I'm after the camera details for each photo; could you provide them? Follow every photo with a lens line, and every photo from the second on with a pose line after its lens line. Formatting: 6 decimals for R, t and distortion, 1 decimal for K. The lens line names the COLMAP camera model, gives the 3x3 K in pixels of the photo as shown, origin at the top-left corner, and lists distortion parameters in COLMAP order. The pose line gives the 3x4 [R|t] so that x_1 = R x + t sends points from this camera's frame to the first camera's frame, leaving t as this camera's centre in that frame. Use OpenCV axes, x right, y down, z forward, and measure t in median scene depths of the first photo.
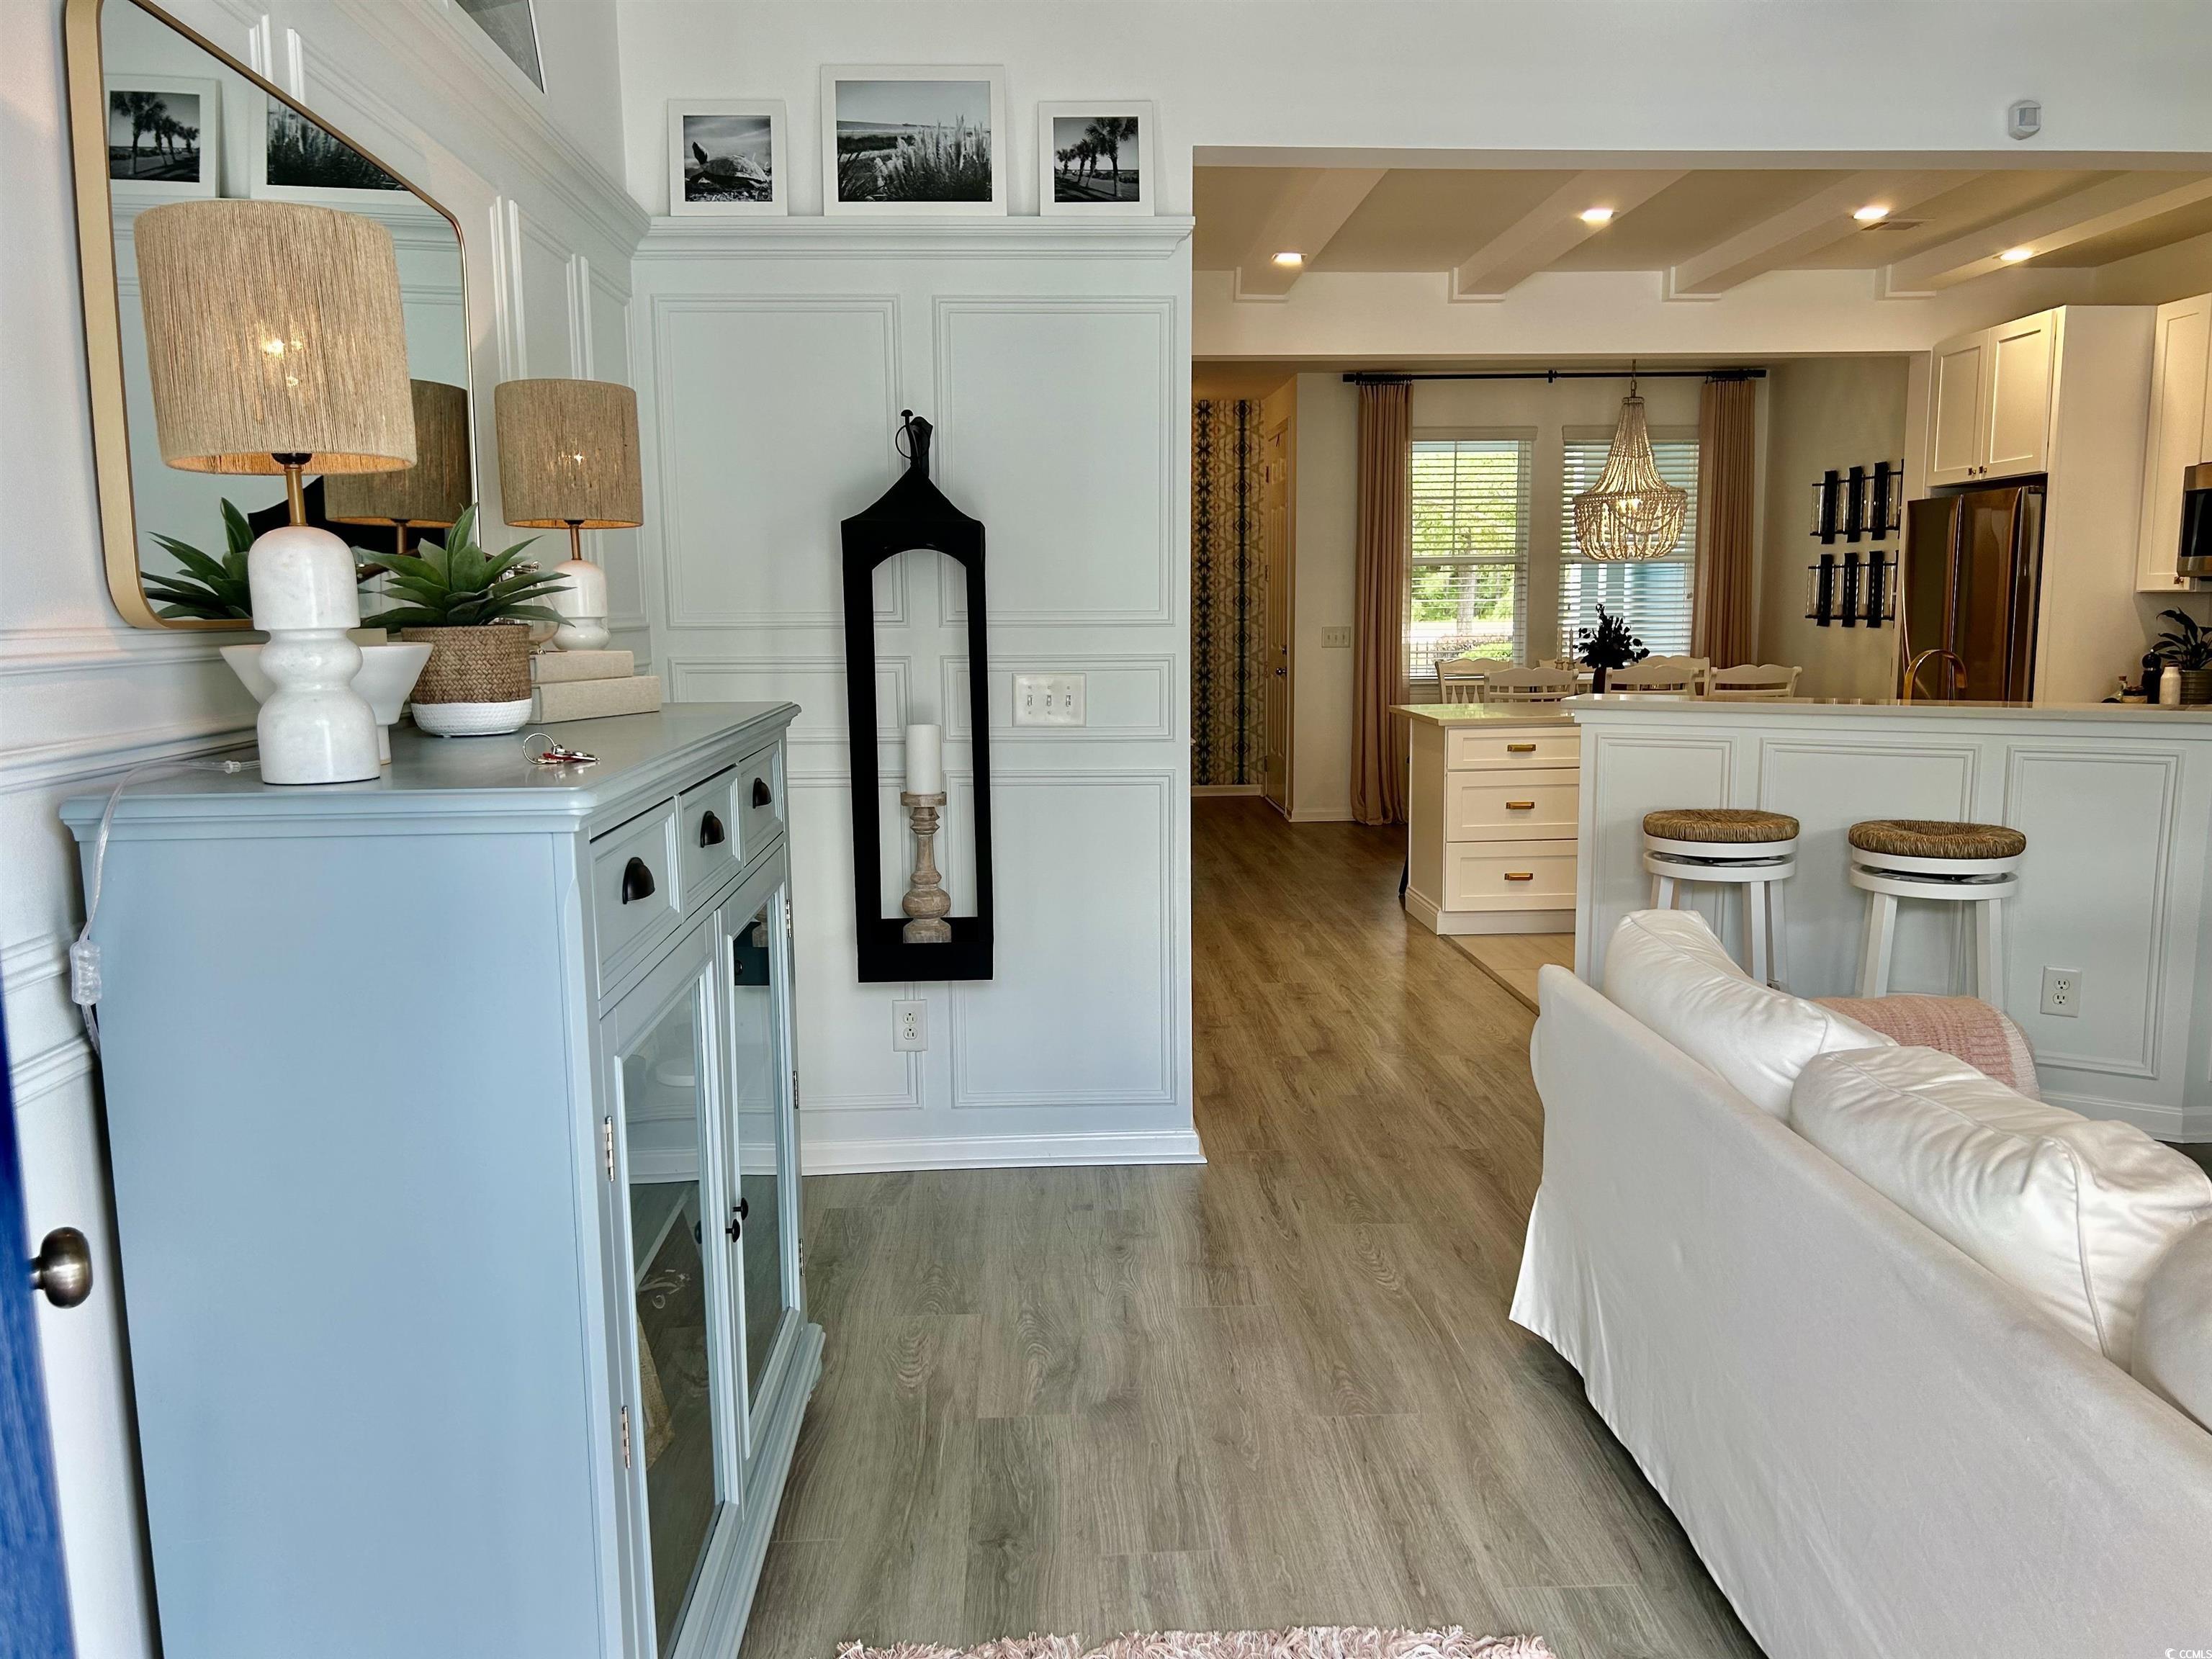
lens RADIAL K [[1655.4, 0, 1118.2], [0, 1655.4, 828.6], [0, 0, 1]] dist [0.085778, -0.104370]
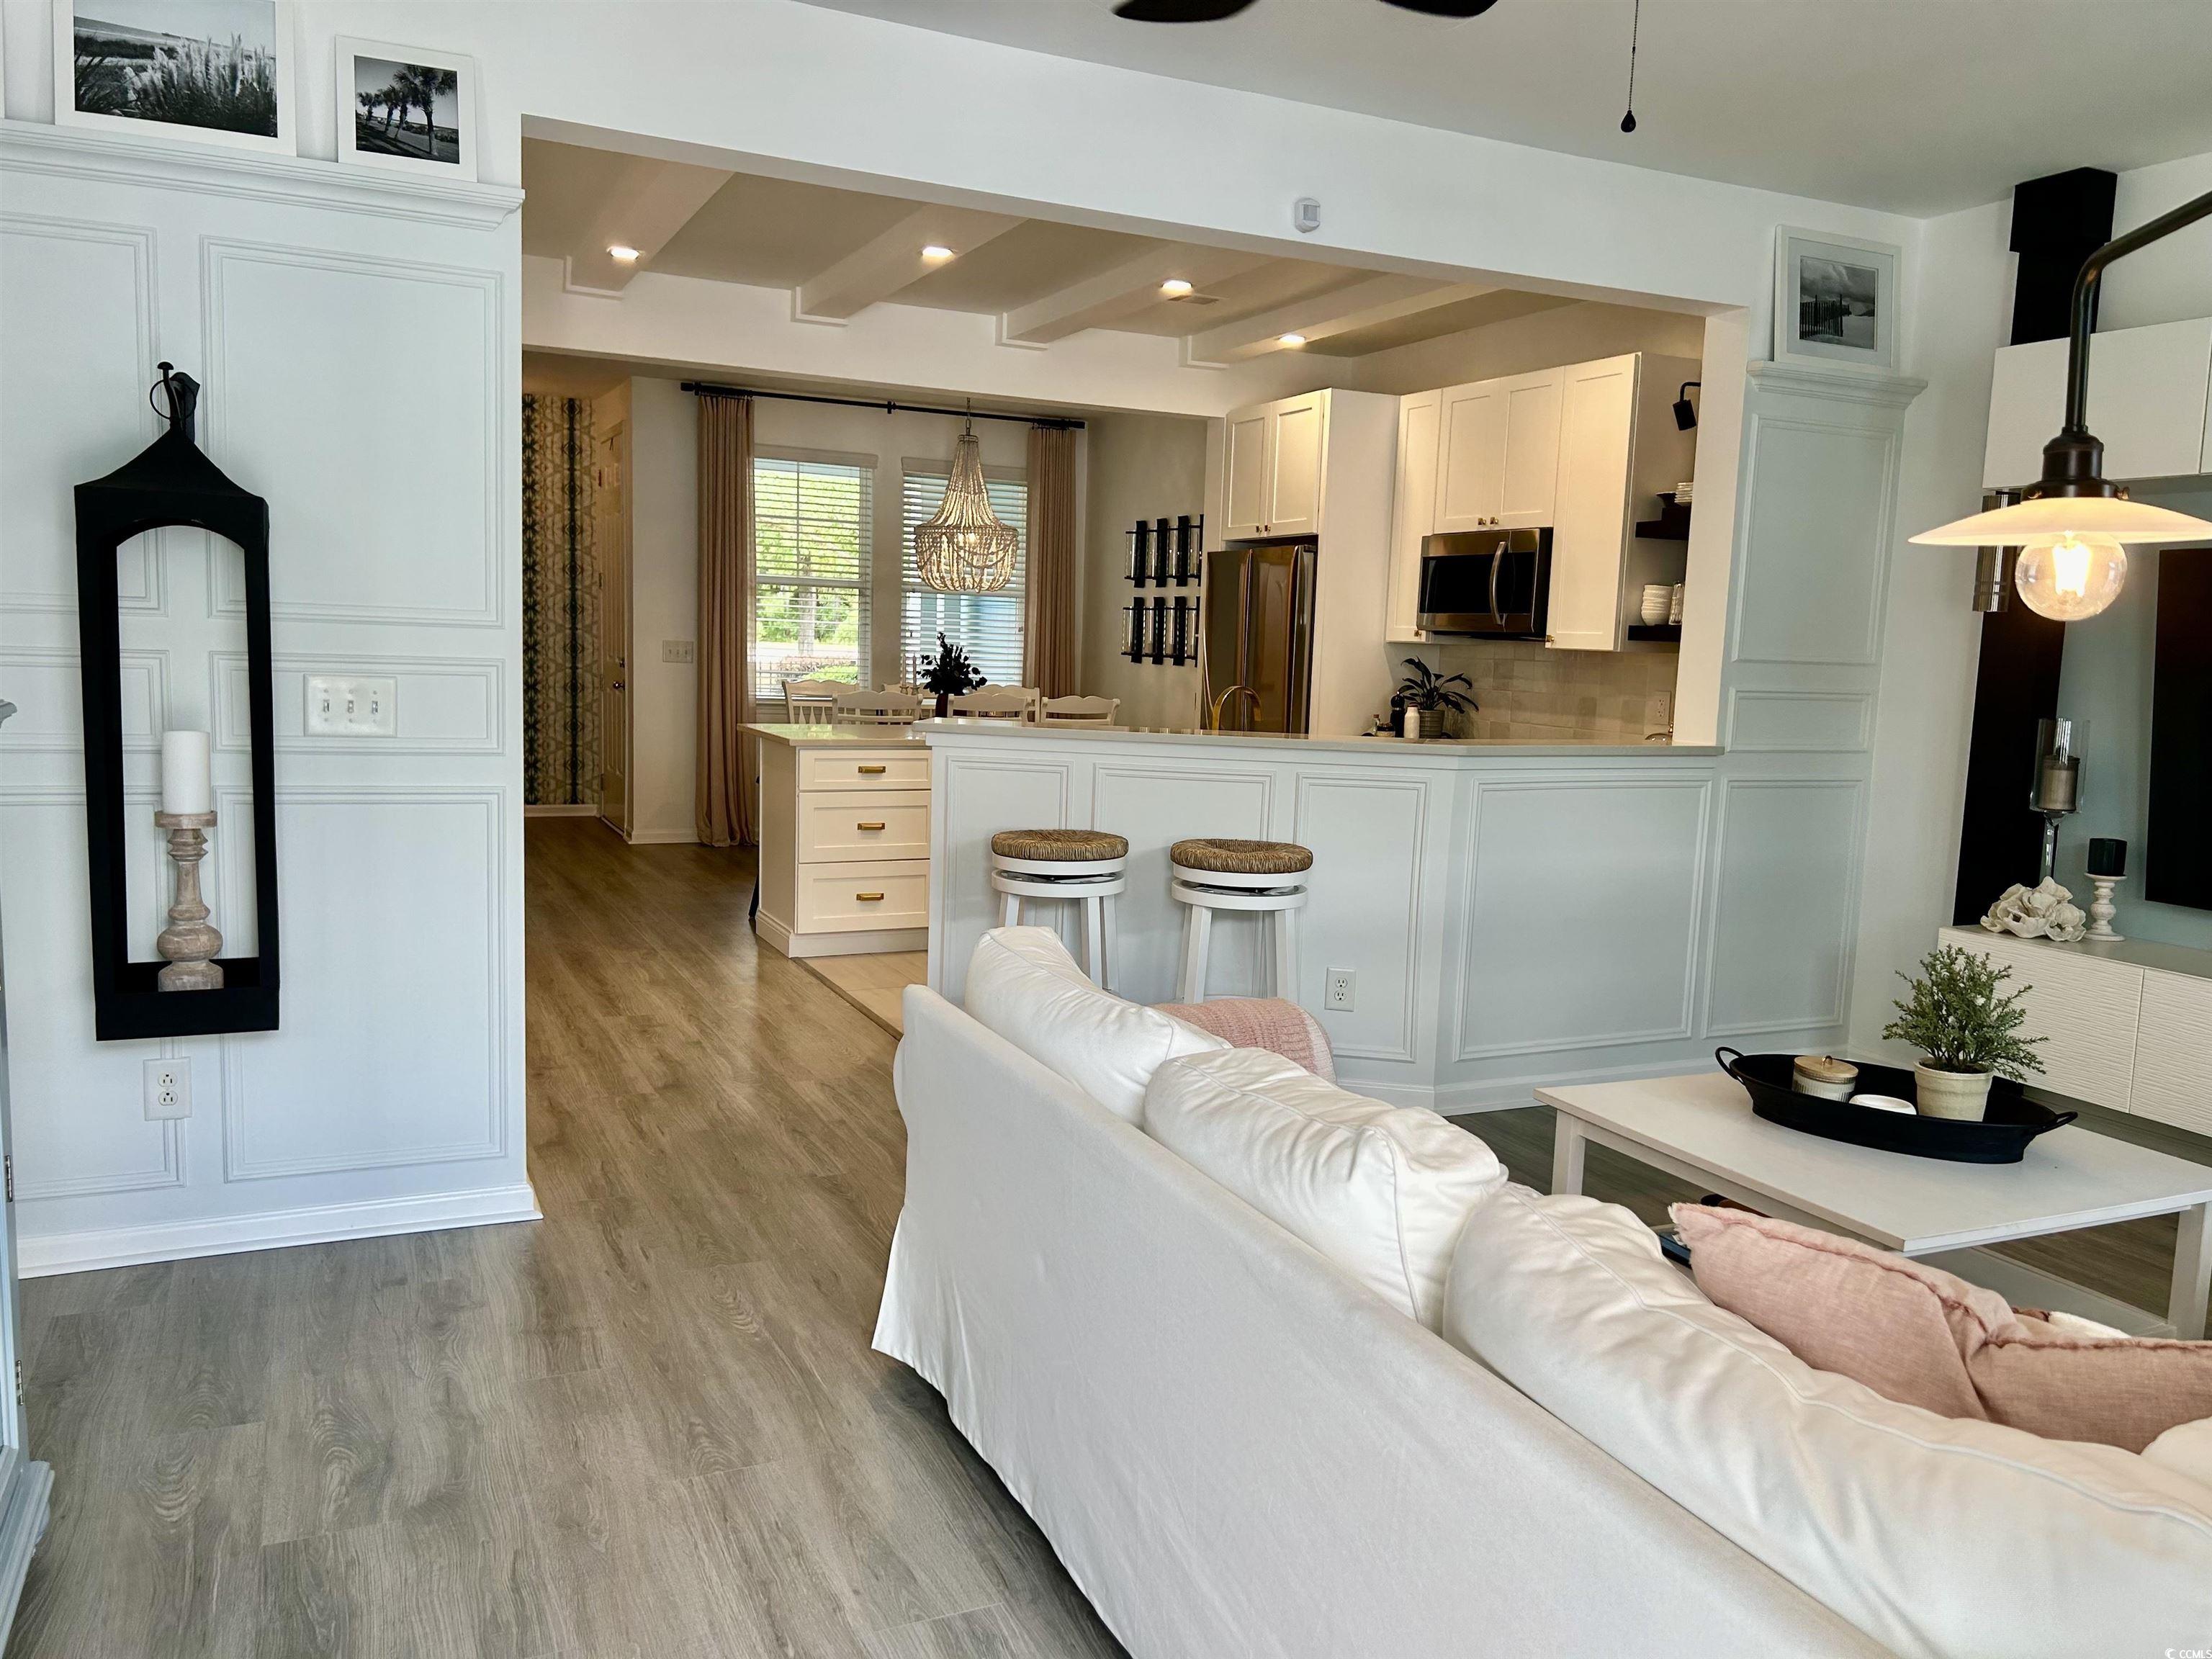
lens RADIAL K [[1655.0, 0, 1116.7], [0, 1655.0, 824.4], [0, 0, 1]] dist [0.070469, -0.078113]
pose [[0.924600, -0.002032, 0.380934, -0.003980], [0.008091, 0.999865, -0.014304, 0.000193], [-0.380853, 0.016307, 0.924492, 0.020087]]
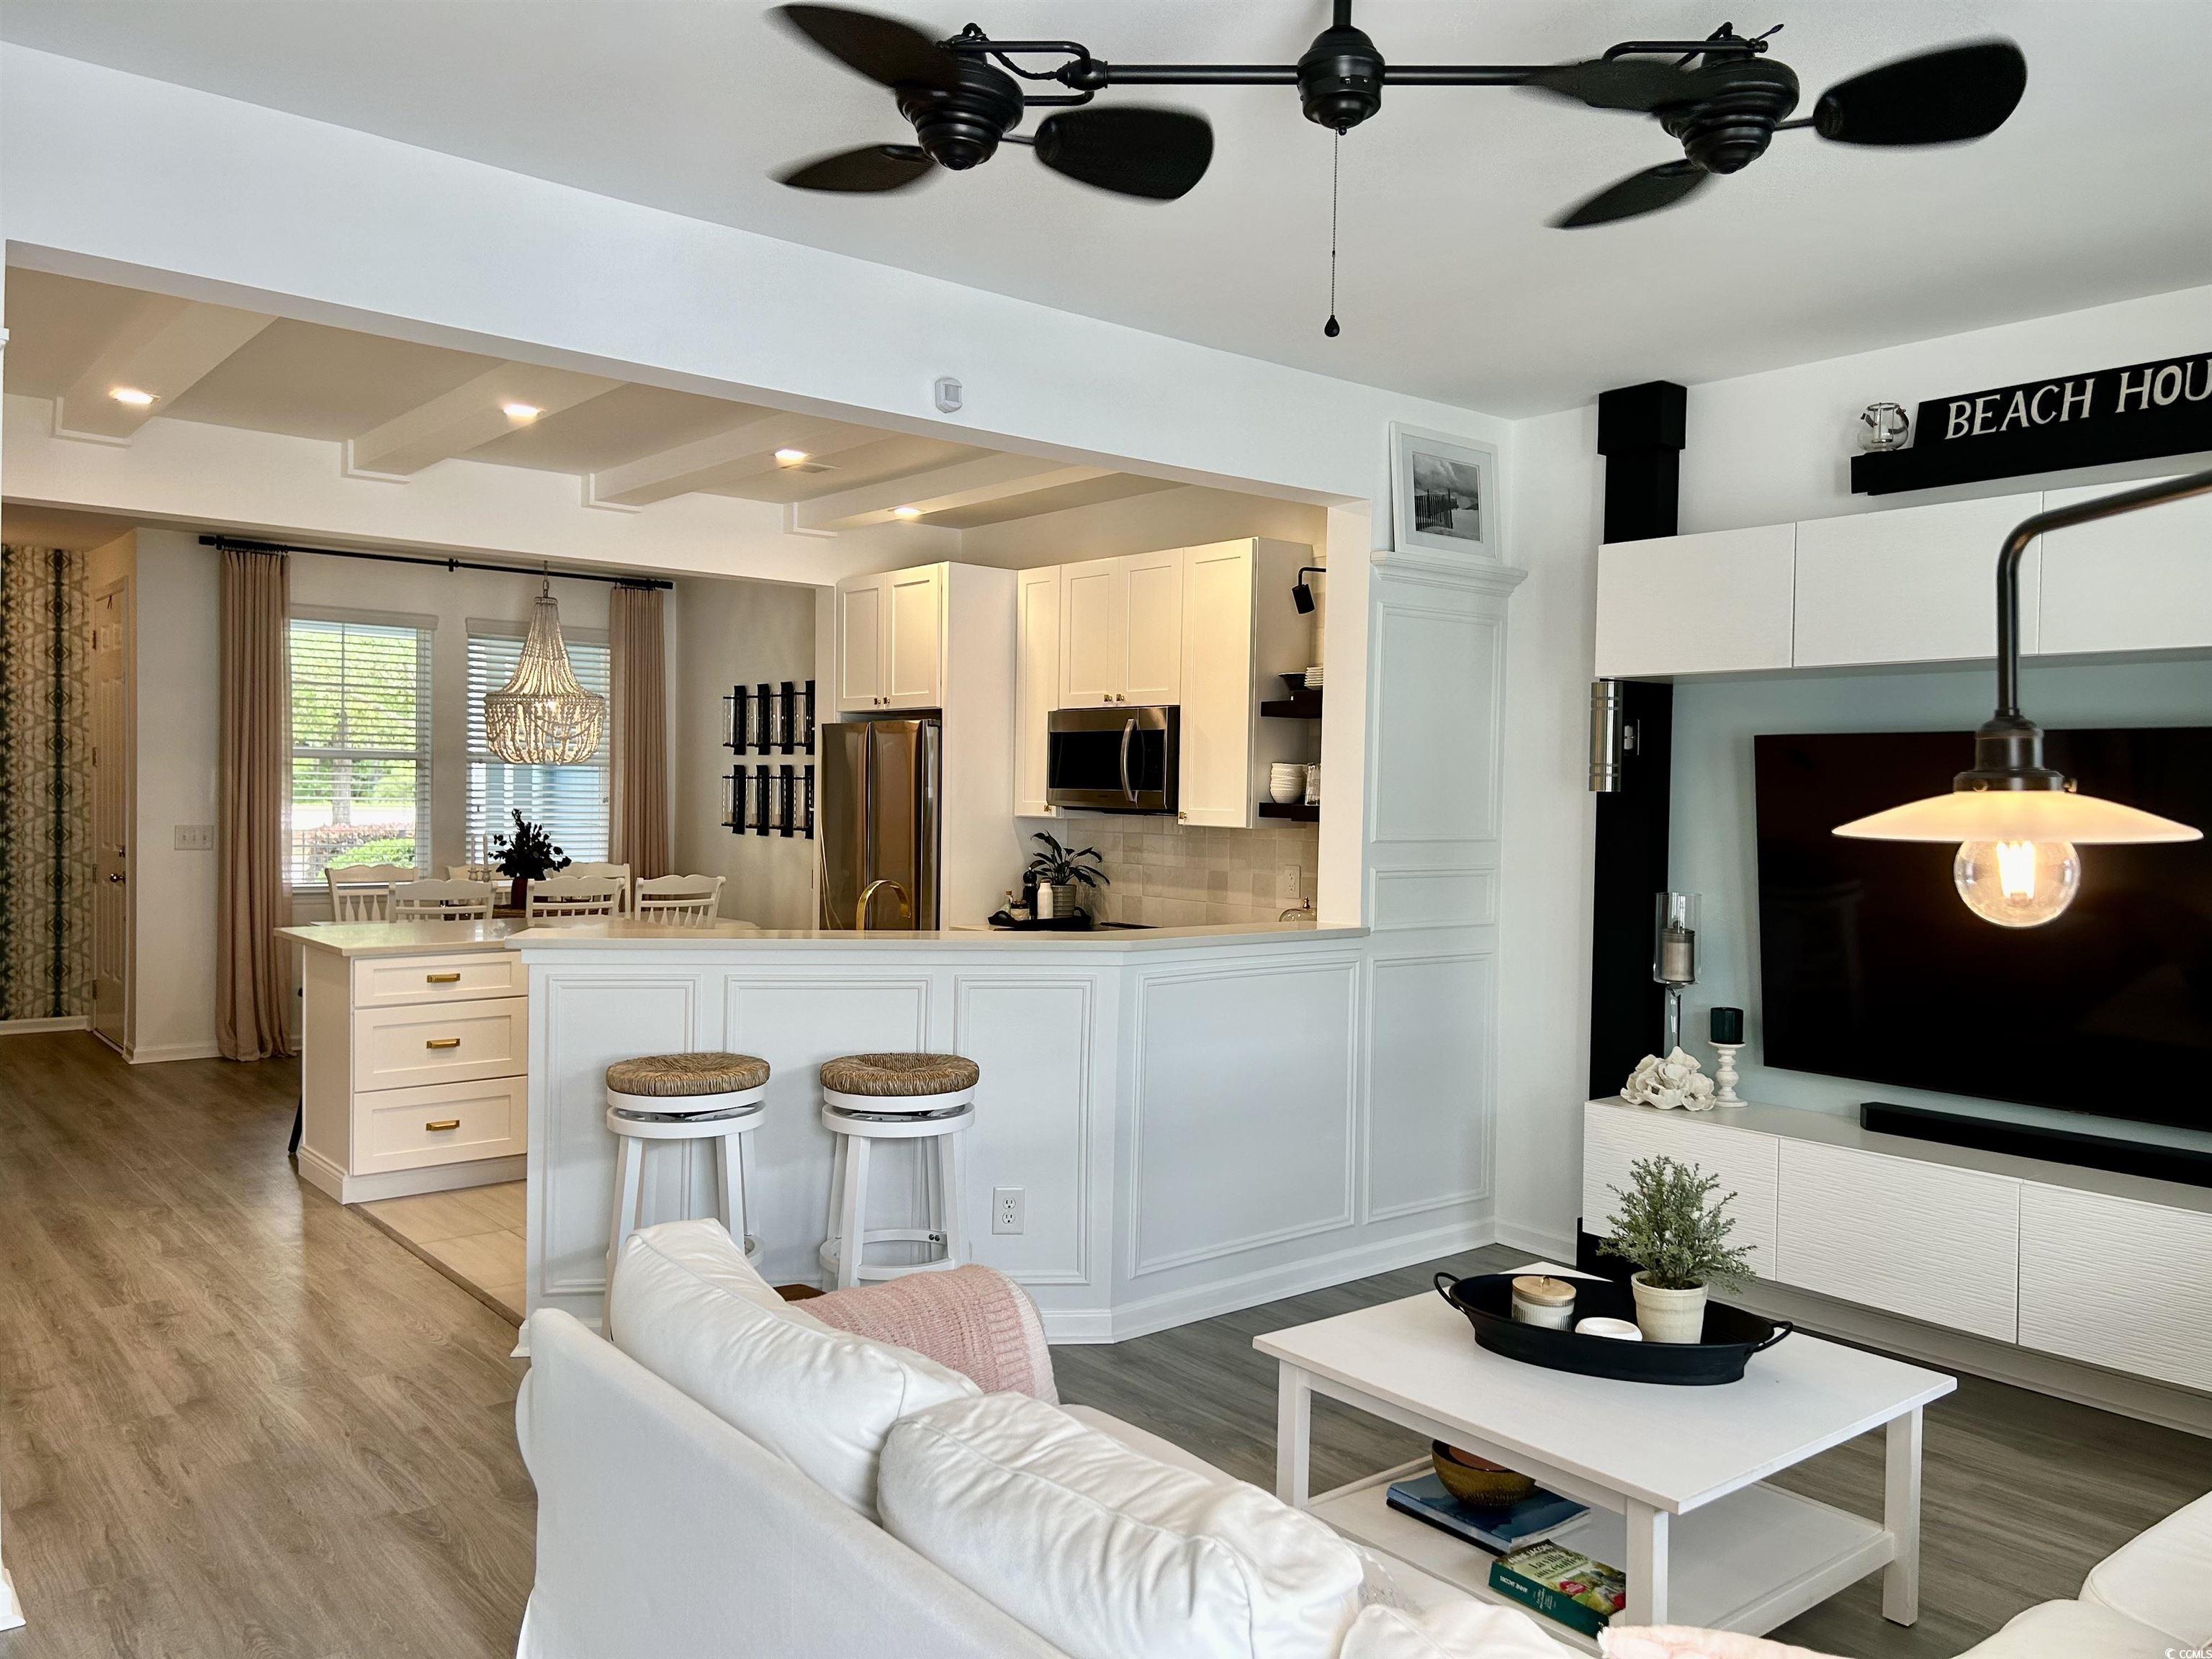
lens RADIAL K [[1655.0, 0, 1116.7], [0, 1655.0, 824.4], [0, 0, 1]] dist [0.070469, -0.078113]
pose [[0.802080, 0.009843, 0.597136, -0.002939], [0.057149, 0.994011, -0.093148, -0.036771], [-0.594476, 0.108838, 0.796713, 0.100456]]
